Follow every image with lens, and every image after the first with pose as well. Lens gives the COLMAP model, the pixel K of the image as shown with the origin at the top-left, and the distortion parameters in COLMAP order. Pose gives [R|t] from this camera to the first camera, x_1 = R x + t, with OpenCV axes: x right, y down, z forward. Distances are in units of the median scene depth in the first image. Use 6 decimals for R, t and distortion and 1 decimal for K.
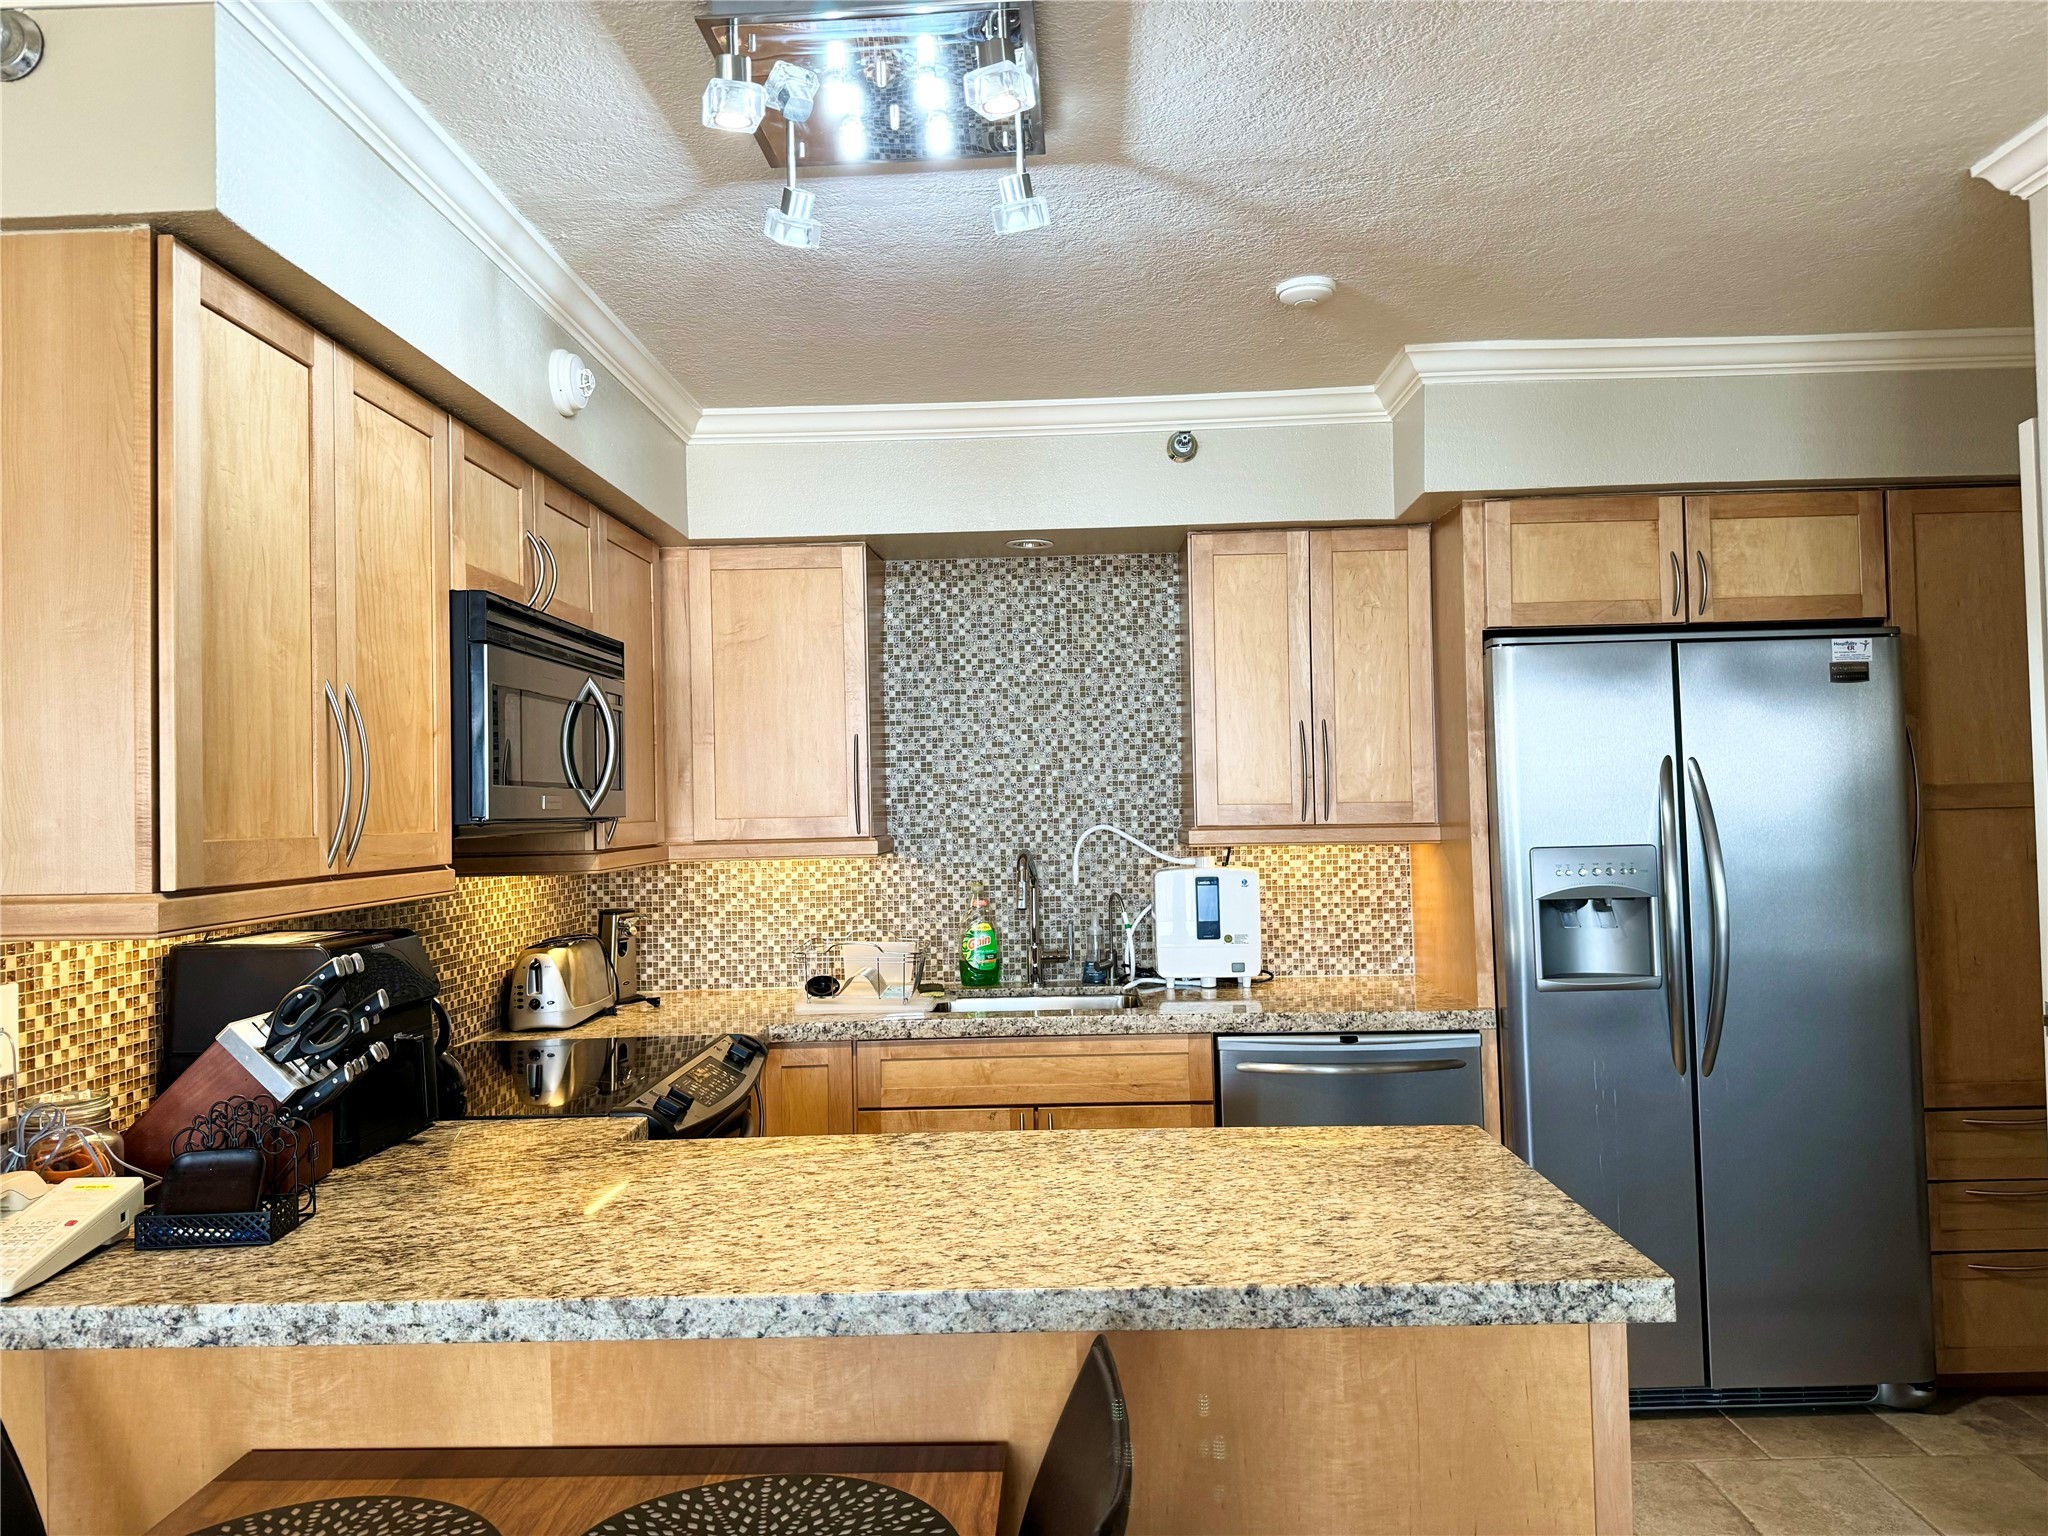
lens RADIAL K [[1454.2, 0, 1024.0], [0, 1454.2, 768.0], [0, 0, 1]] dist [0.094158, -0.092378]
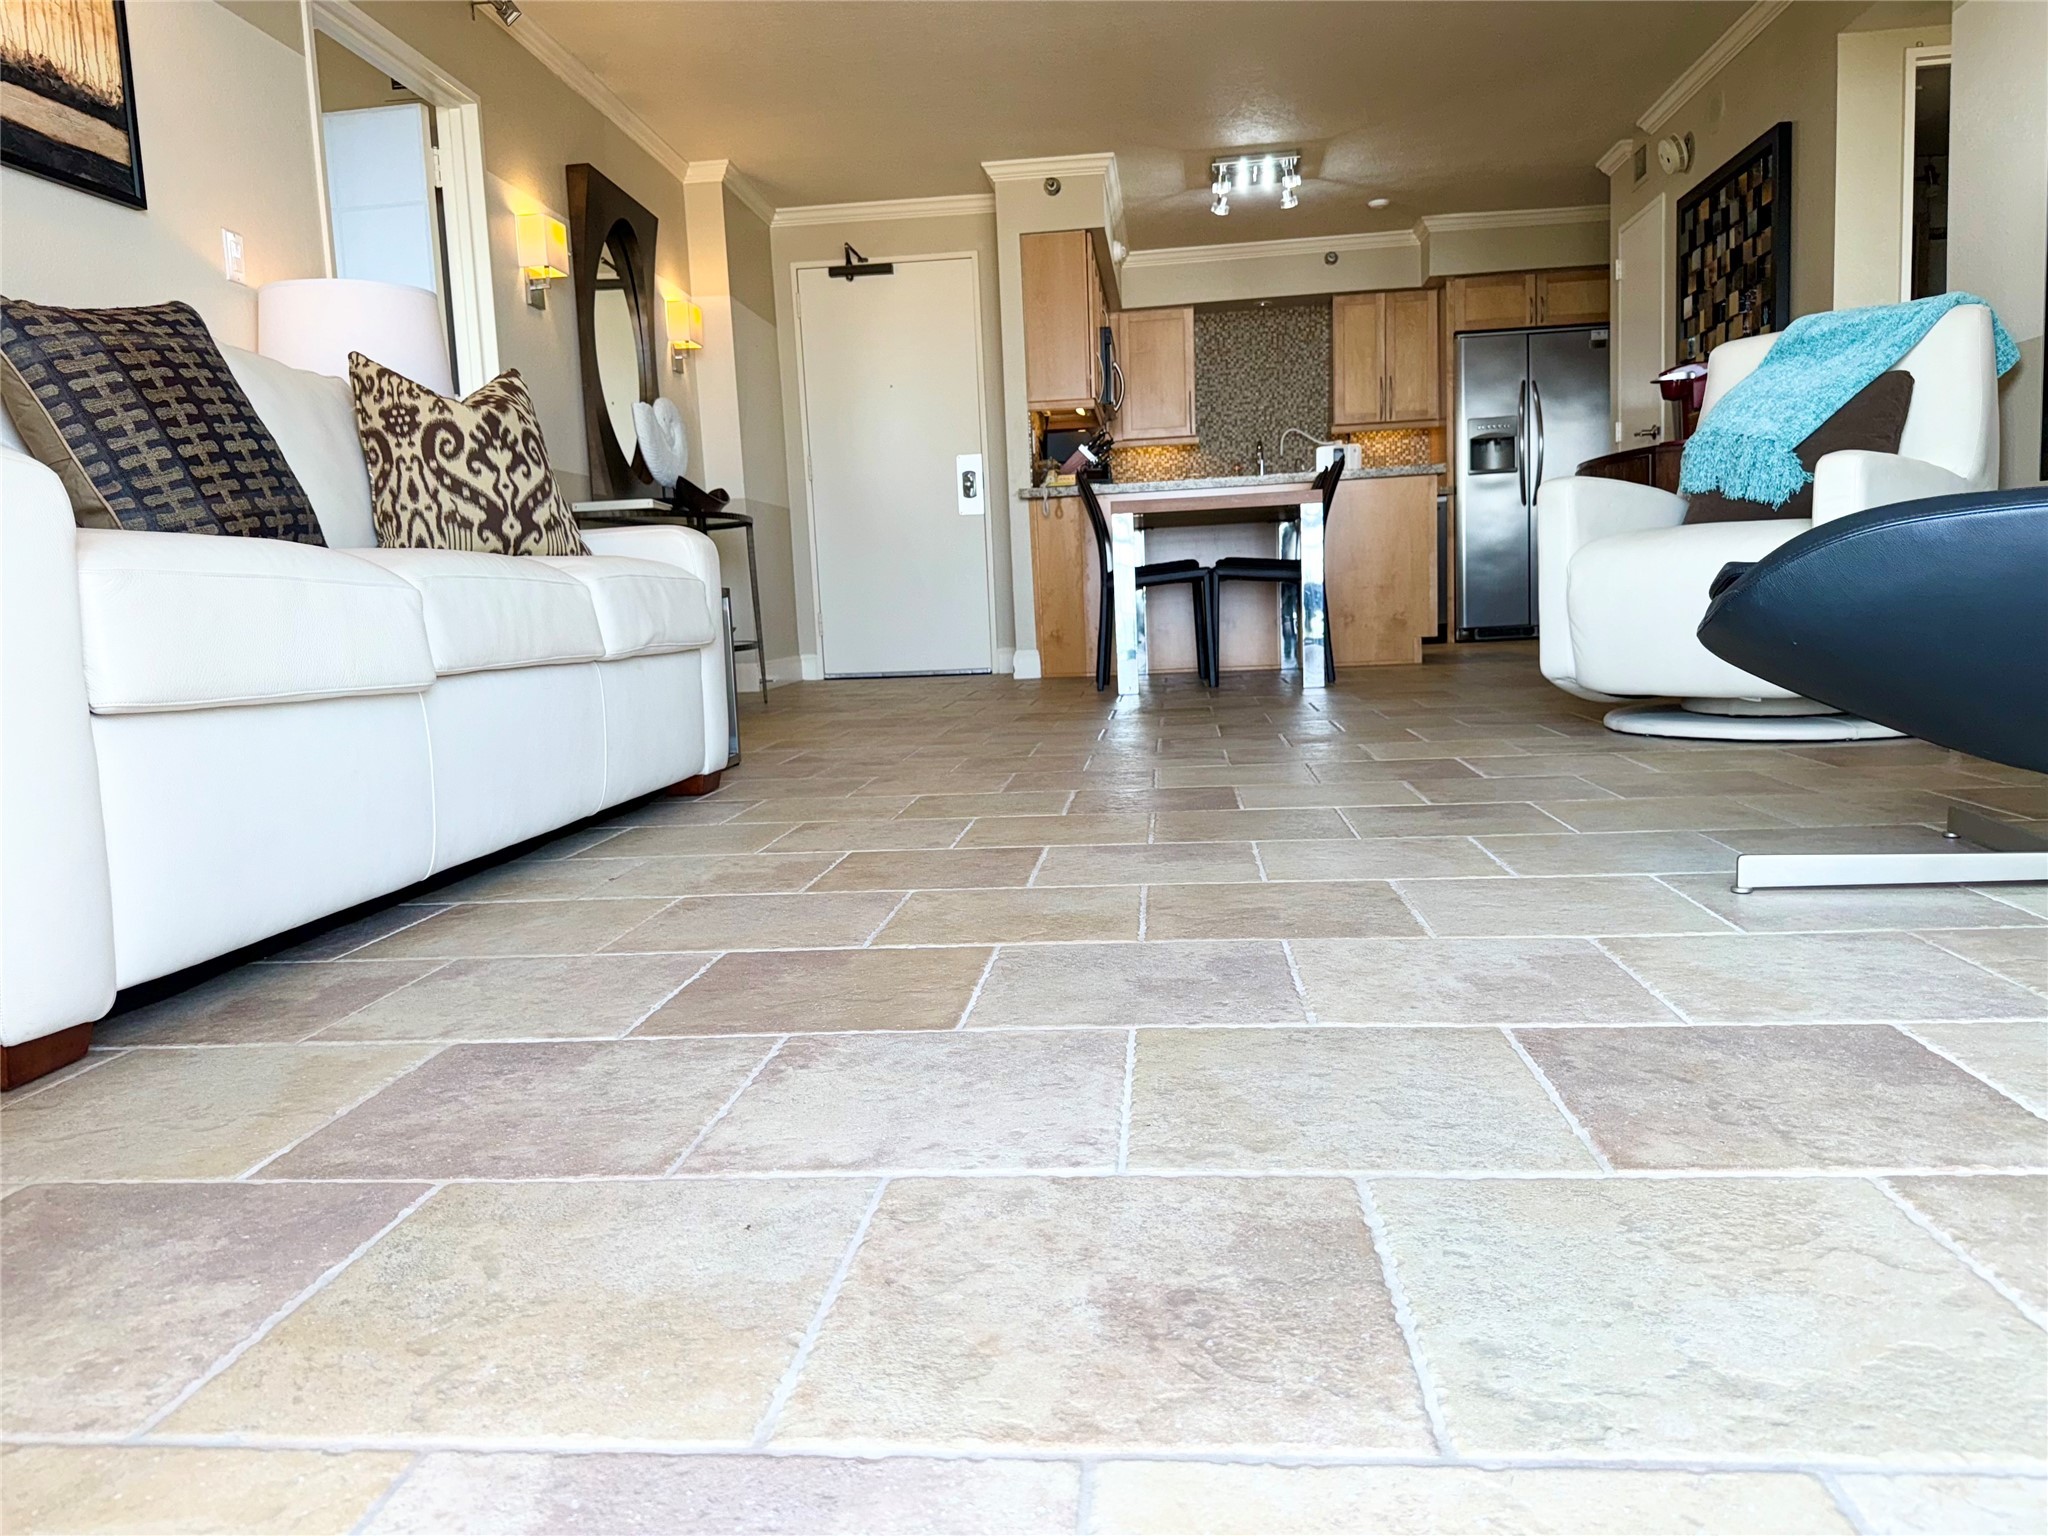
lens RADIAL K [[1445.5, 0, 998.8], [0, 1445.5, 773.4], [0, 0, 1]] dist [0.024222, -0.027349]
pose [[0.994895, -0.005310, -0.100780, -0.193453], [0.020437, 0.988526, 0.149664, 0.240022], [0.098829, -0.150959, 0.983587, -1.476519]]
